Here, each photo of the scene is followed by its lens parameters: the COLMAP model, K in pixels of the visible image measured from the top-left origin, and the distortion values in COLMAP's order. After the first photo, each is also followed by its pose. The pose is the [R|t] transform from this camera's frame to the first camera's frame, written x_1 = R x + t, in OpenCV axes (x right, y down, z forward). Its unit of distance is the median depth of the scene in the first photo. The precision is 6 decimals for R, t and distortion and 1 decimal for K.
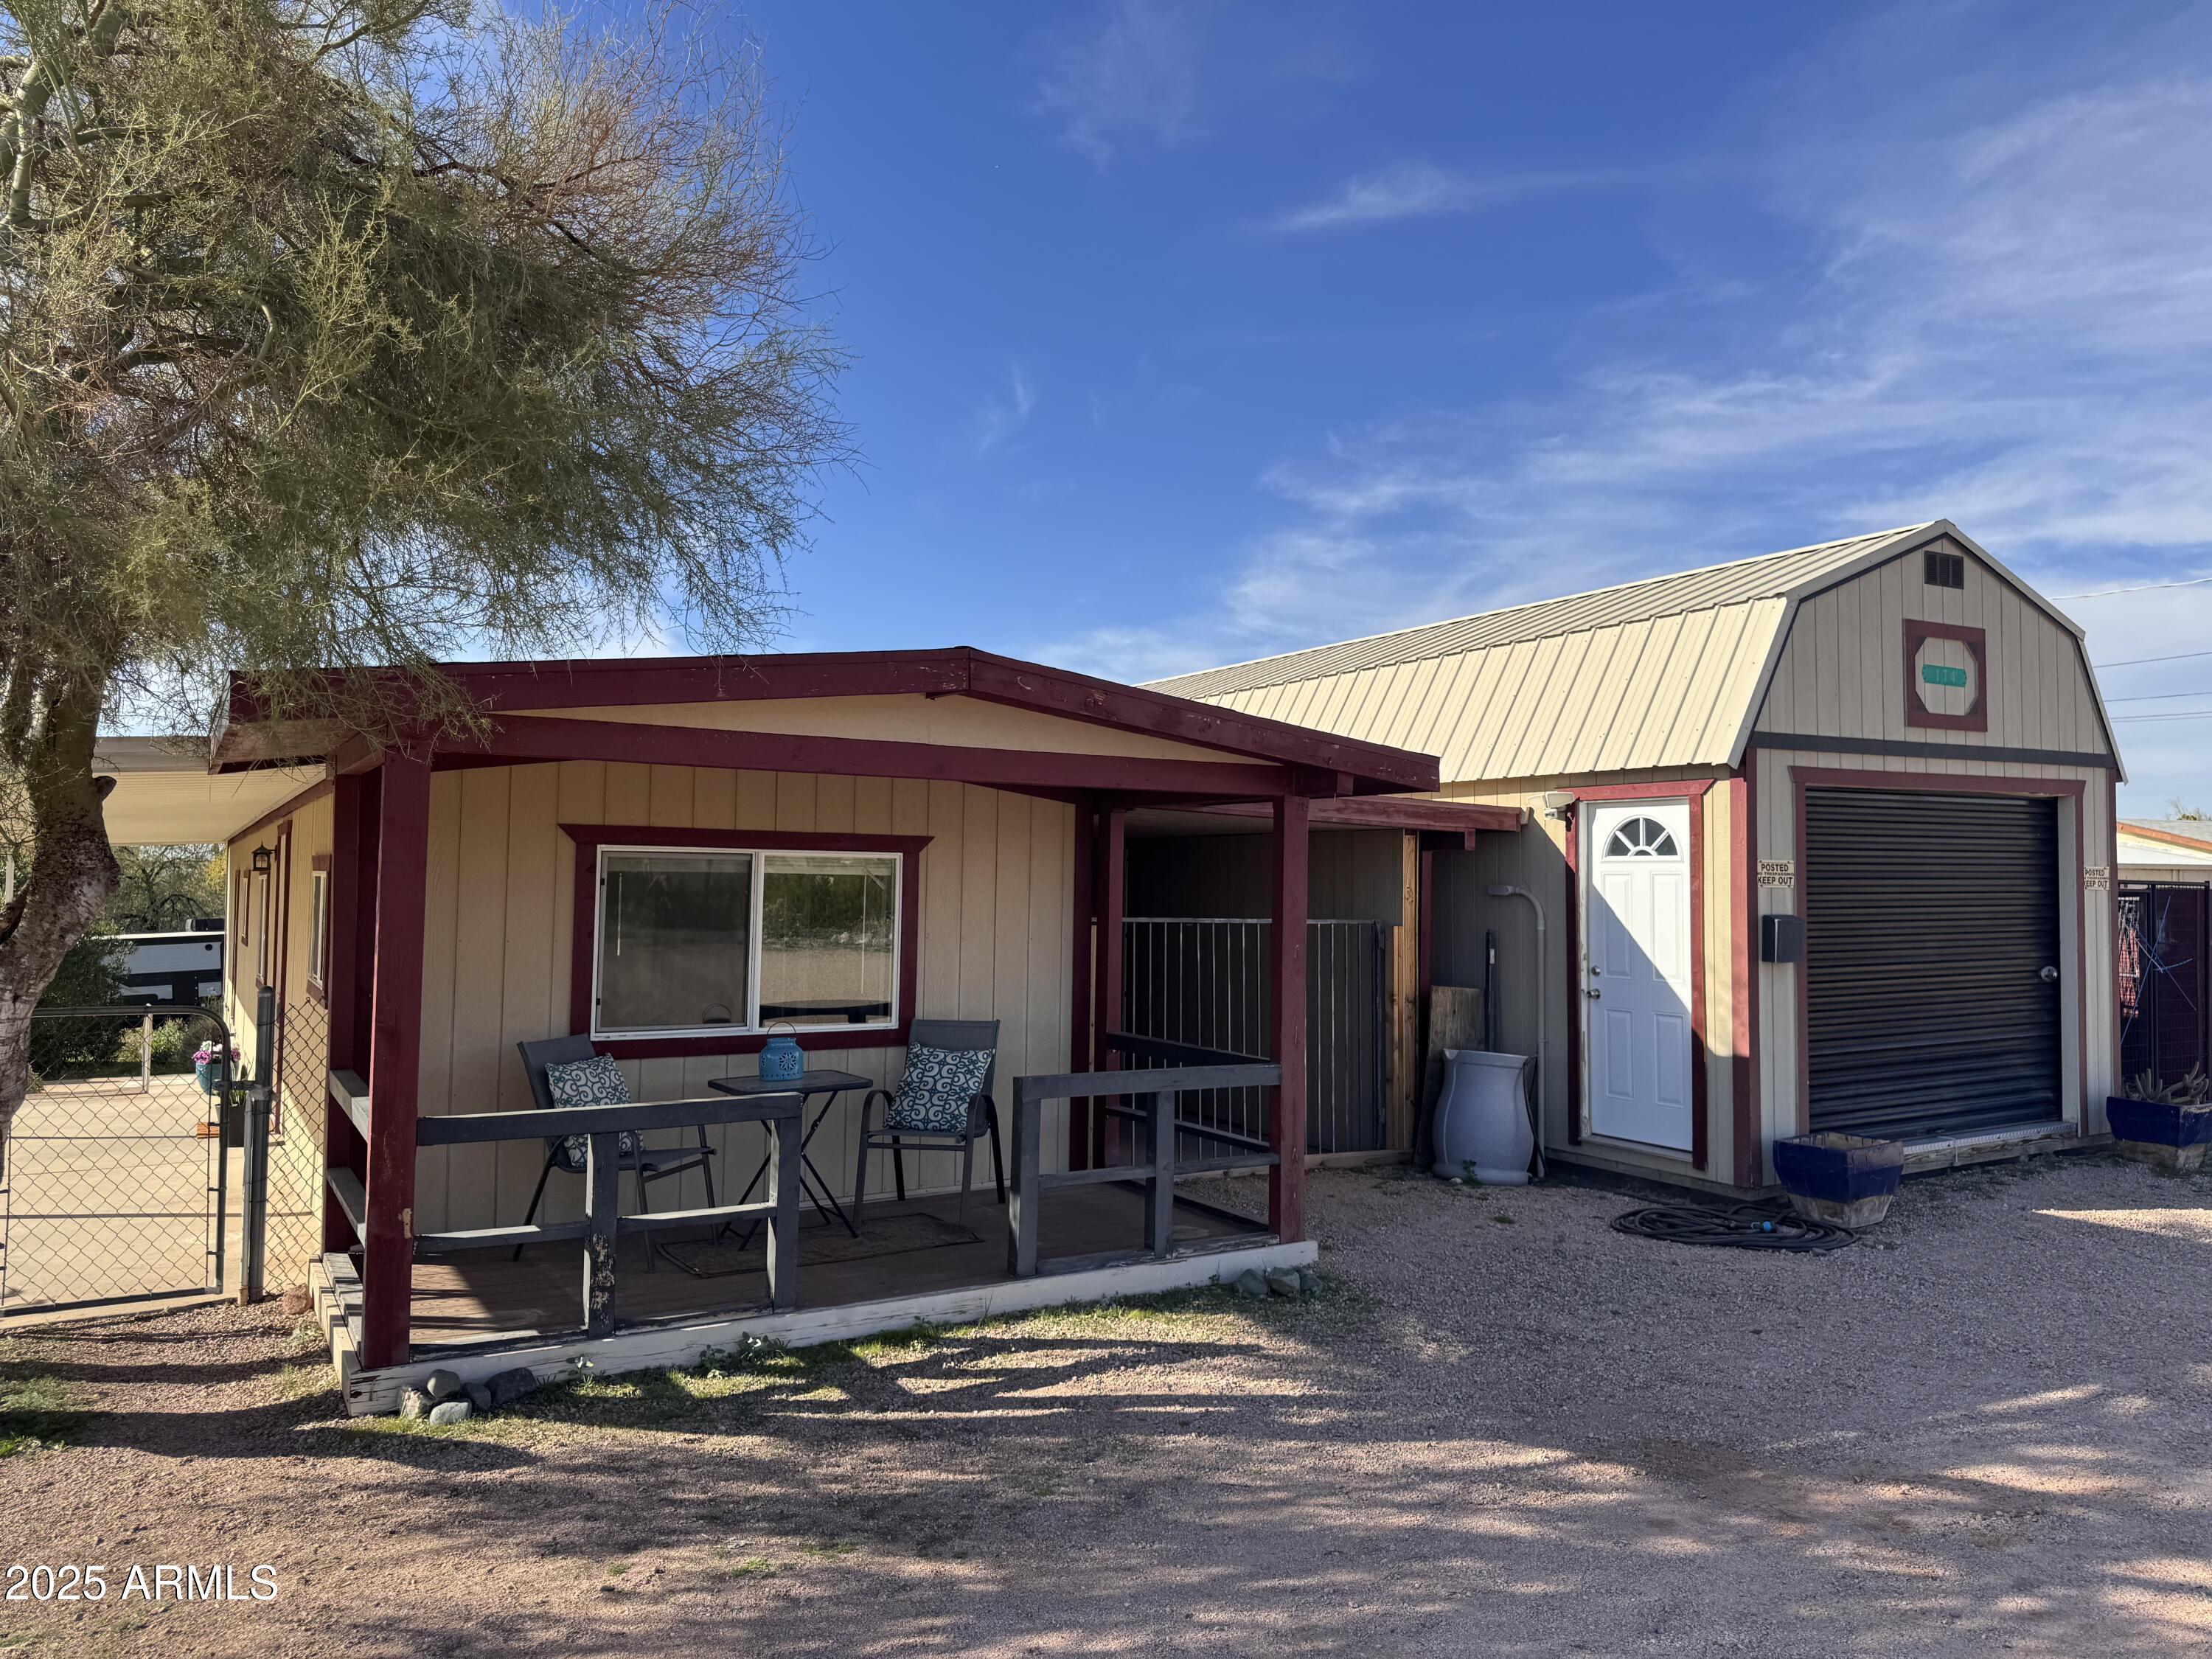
lens RADIAL K [[1551.5, 0, 1106.0], [0, 1551.5, 829.5], [0, 0, 1]] dist [0.051522, -0.005467]
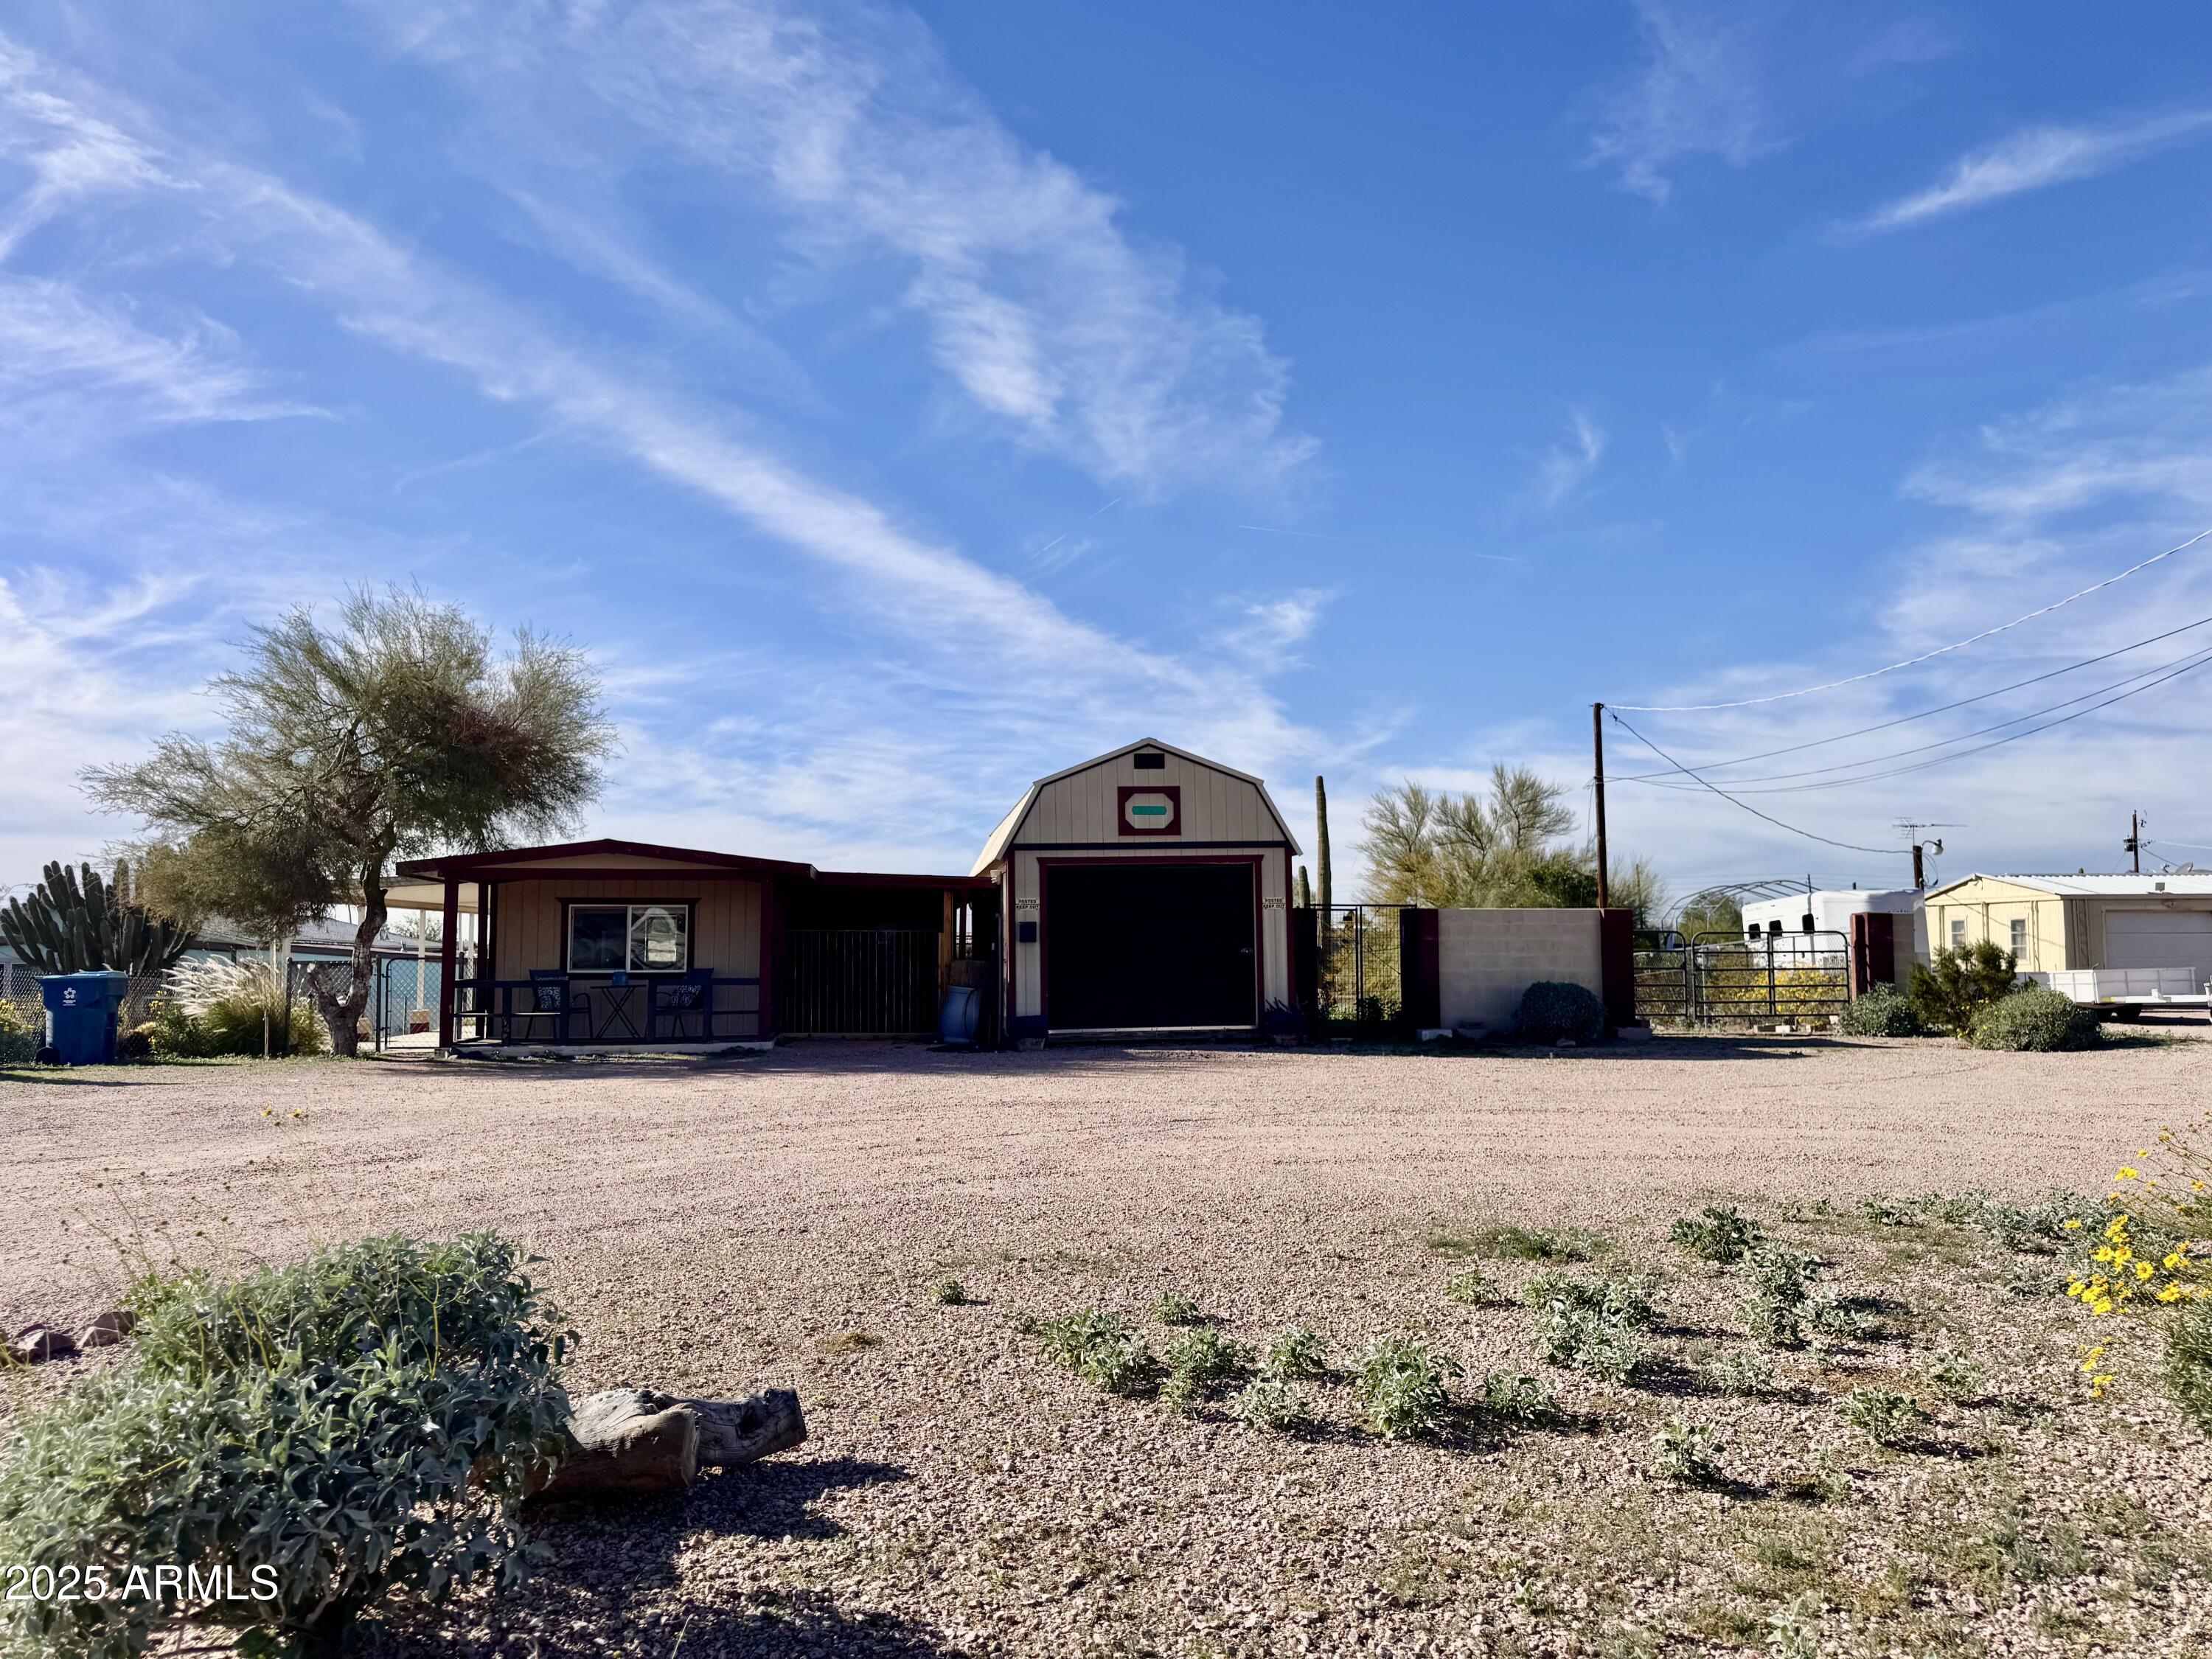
lens RADIAL K [[1551.5, 0, 1106.0], [0, 1551.5, 829.5], [0, 0, 1]] dist [0.051522, -0.005467]
pose [[0.923821, -0.042884, -0.380415, 1.265551], [0.027613, 0.998582, -0.045513, 0.022789], [0.381827, 0.031541, 0.923696, -0.964717]]
